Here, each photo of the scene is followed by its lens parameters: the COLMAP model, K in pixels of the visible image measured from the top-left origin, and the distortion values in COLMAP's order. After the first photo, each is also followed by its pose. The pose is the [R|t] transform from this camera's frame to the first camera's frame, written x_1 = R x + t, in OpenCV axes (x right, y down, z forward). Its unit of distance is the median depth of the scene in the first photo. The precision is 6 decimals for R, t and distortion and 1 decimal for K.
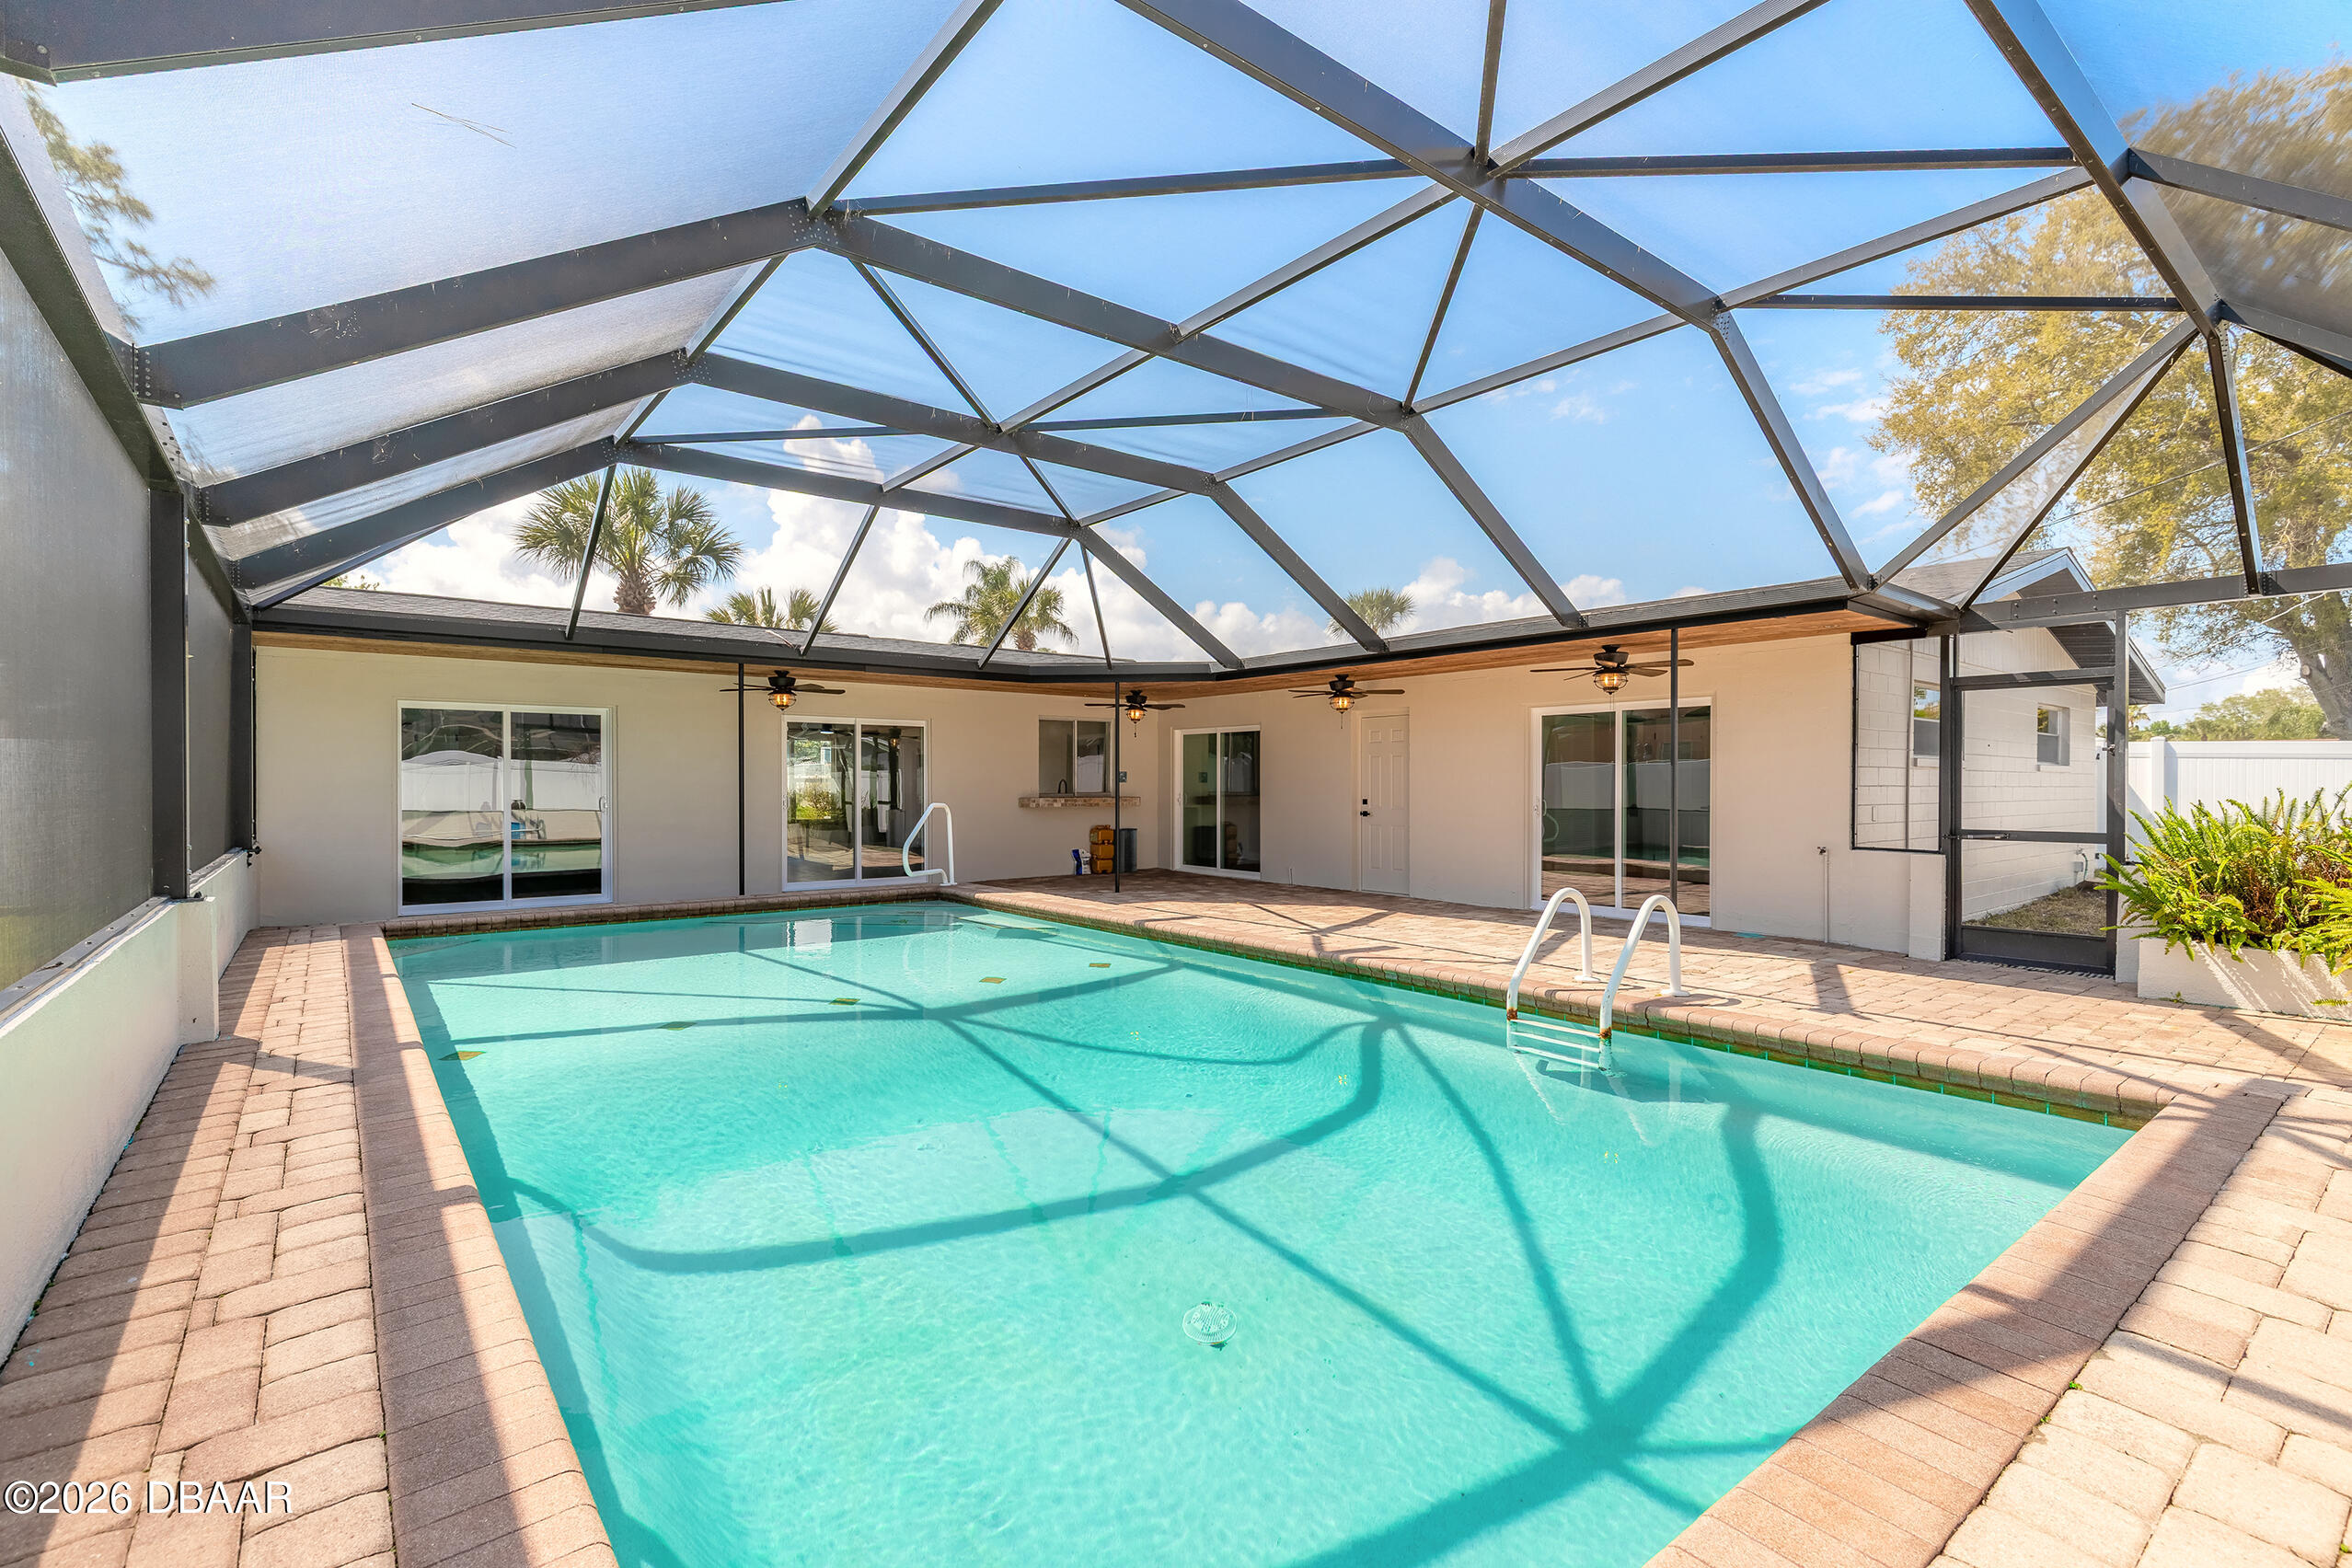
lens RADIAL K [[1075.6, 0, 1184.0], [0, 1075.6, 791.7], [0, 0, 1]] dist [0.008694, -0.000480]
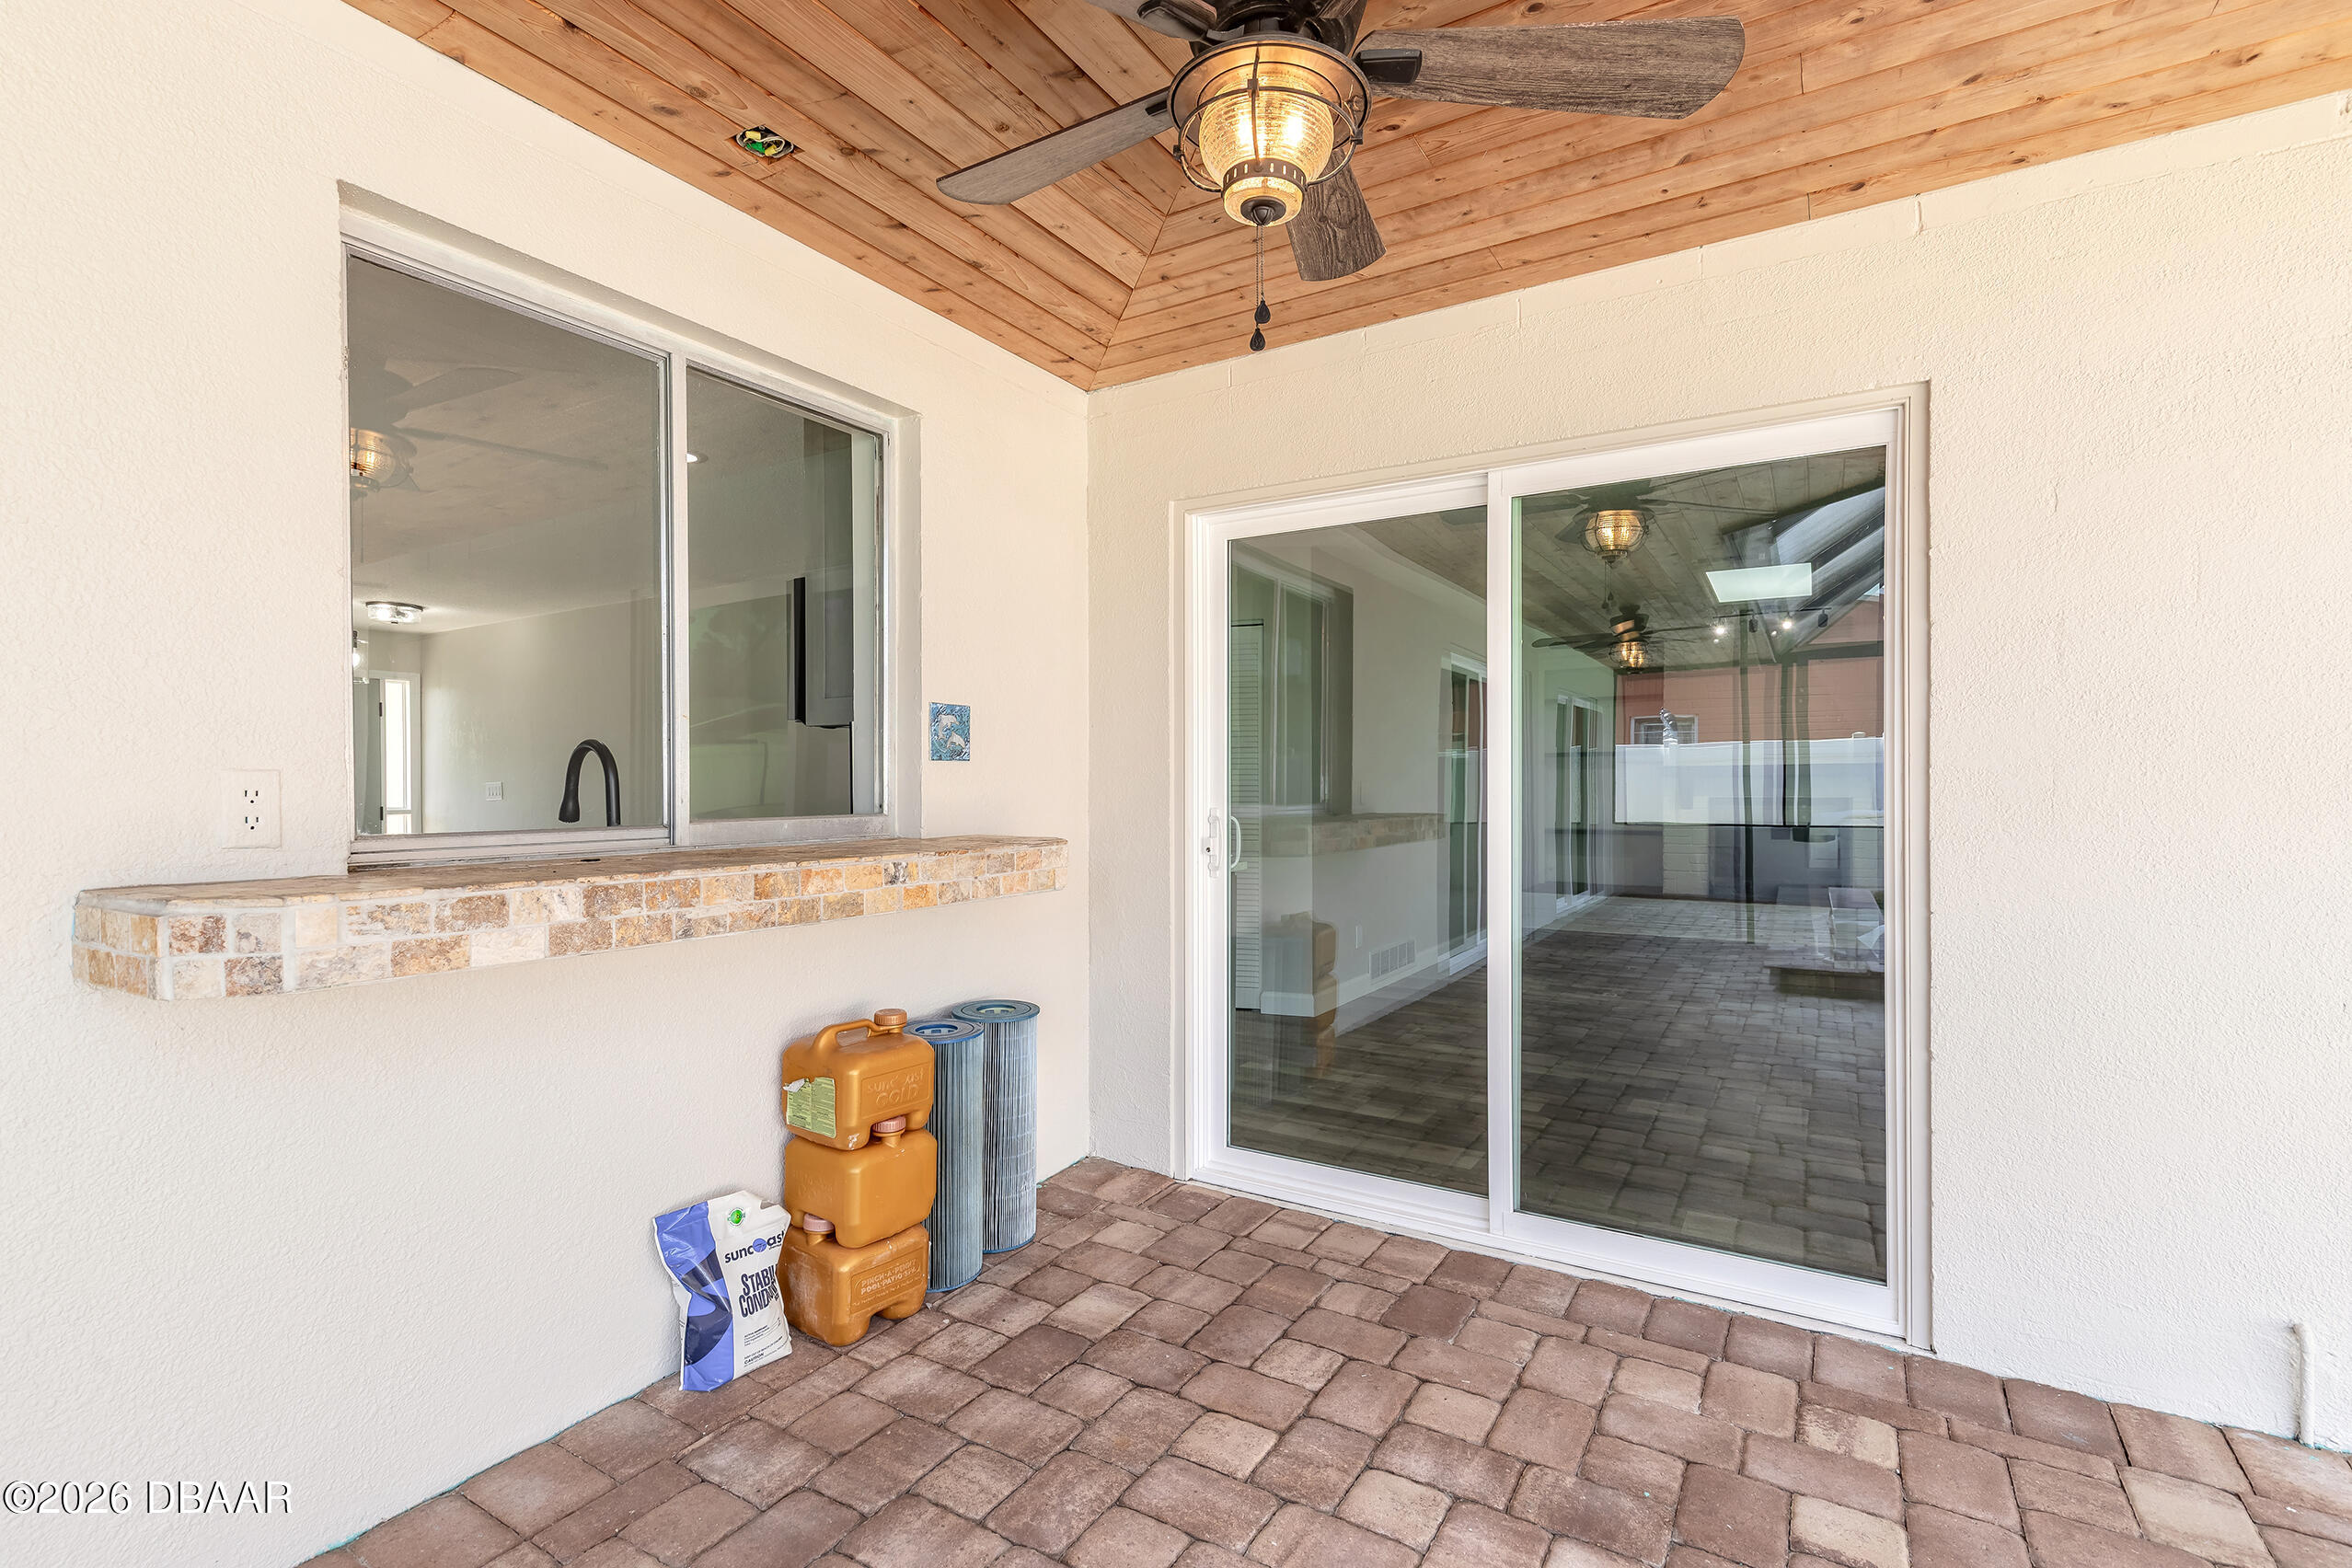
lens RADIAL K [[1085.8, 0, 1172.9], [0, 1085.8, 794.1], [0, 0, 1]] dist [0.000730, -0.000034]
pose [[0.941483, -0.006270, 0.337003, -0.086558], [0.009237, 0.999931, -0.007202, -0.001455], [-0.336935, 0.009894, 0.941476, 0.833719]]
